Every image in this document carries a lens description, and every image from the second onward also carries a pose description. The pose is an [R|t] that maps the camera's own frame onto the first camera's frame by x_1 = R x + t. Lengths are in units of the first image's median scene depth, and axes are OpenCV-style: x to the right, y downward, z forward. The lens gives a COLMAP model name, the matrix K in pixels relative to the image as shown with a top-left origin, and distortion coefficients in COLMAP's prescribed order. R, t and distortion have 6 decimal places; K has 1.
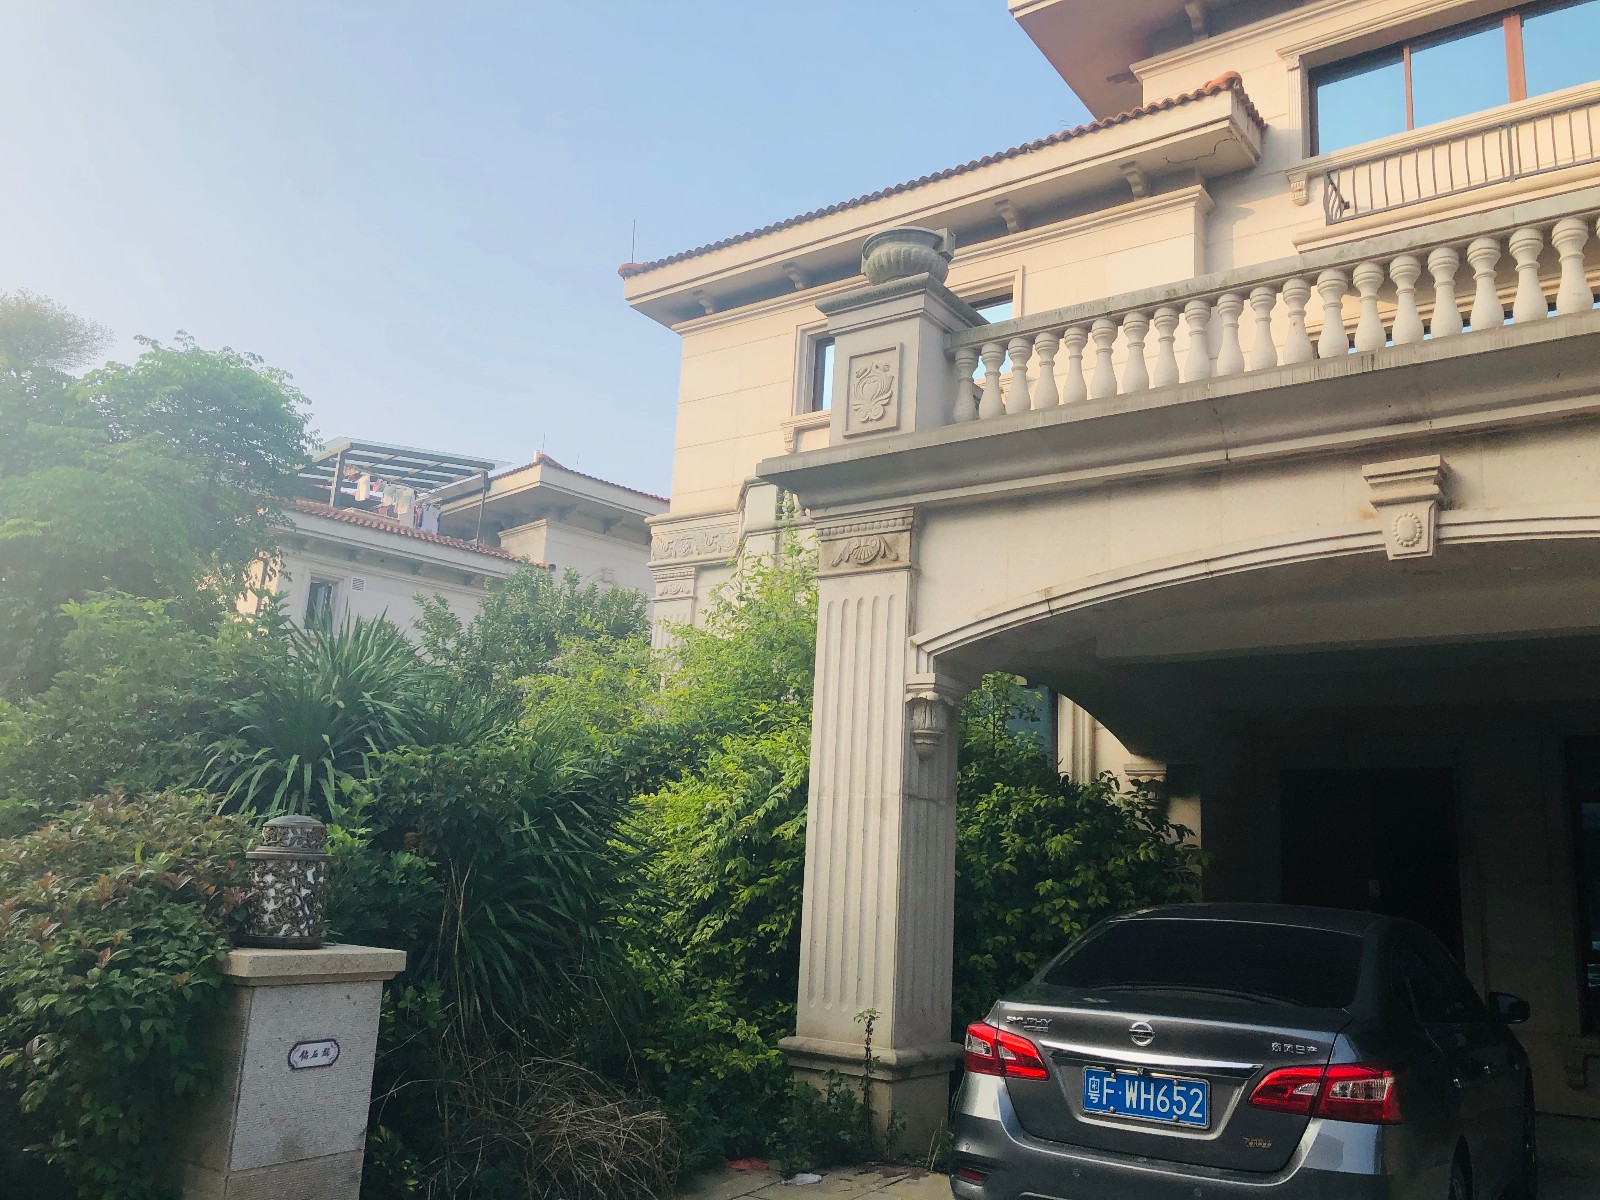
lens RADIAL K [[1322.6, 0, 811.1], [0, 1322.6, 581.5], [0, 0, 1]] dist [0.050241, -0.064231]
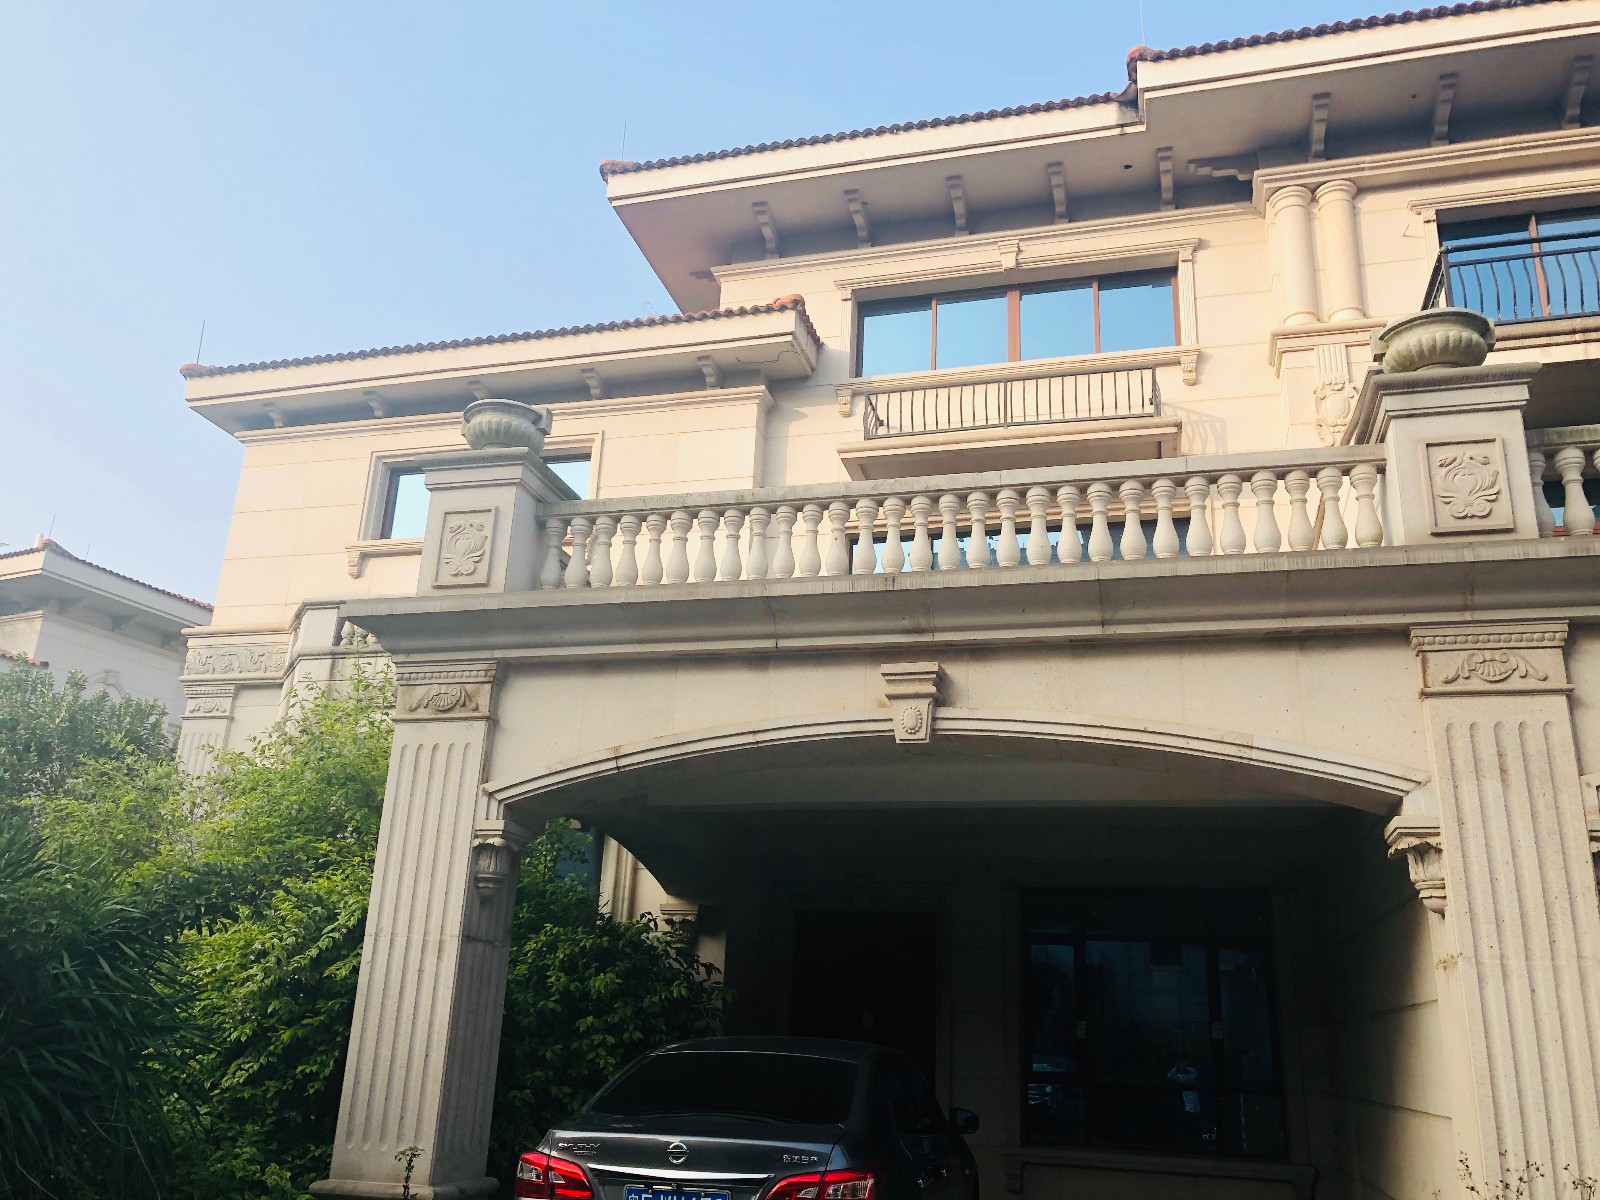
lens RADIAL K [[1322.6, 0, 809.9], [0, 1322.6, 591.4], [0, 0, 1]] dist [0.050241, -0.064231]
pose [[0.938449, 0.097370, 0.331410, -0.046254], [-0.068462, 0.992845, -0.097839, -0.025107], [-0.338565, 0.069128, 0.938400, -0.099729]]
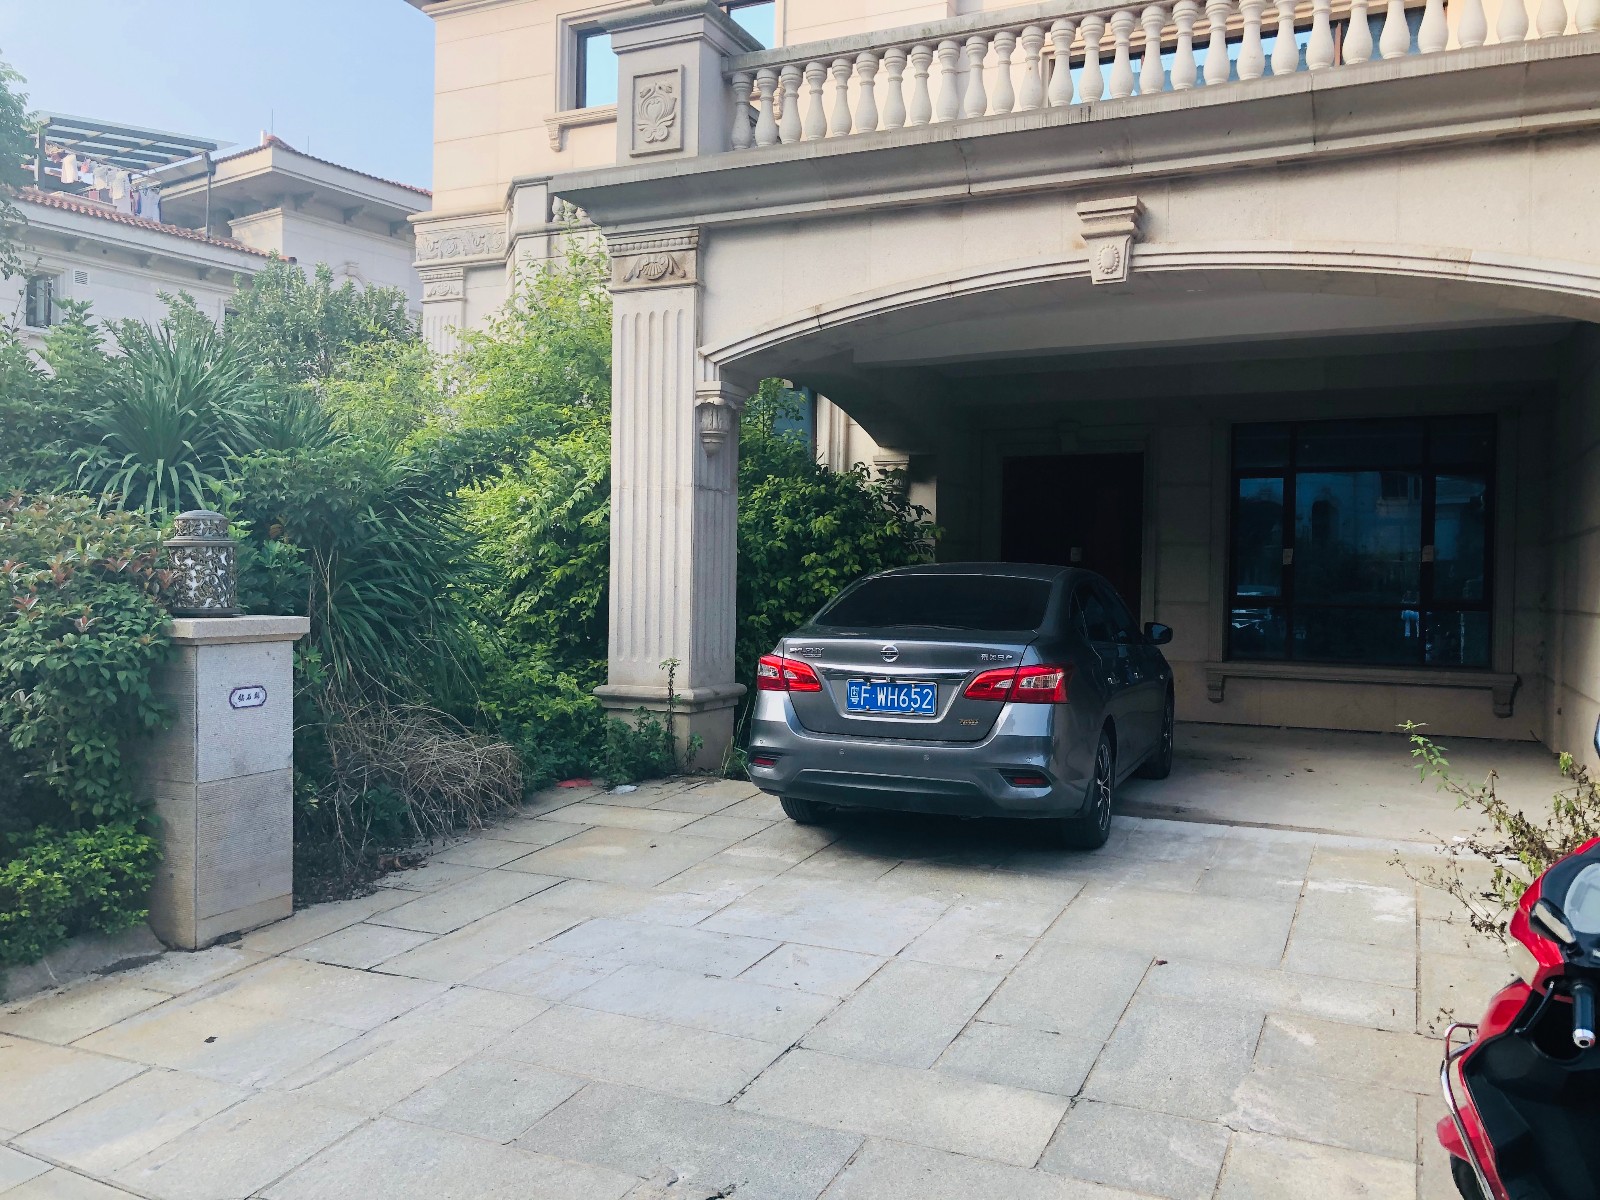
lens RADIAL K [[1322.6, 0, 798.2], [0, 1322.6, 605.9], [0, 0, 1]] dist [0.050241, -0.064231]
pose [[0.983879, -0.037546, 0.174849, -0.046939], [-0.006450, 0.969626, 0.244507, -0.021928], [-0.178718, -0.241693, 0.953753, -0.154692]]
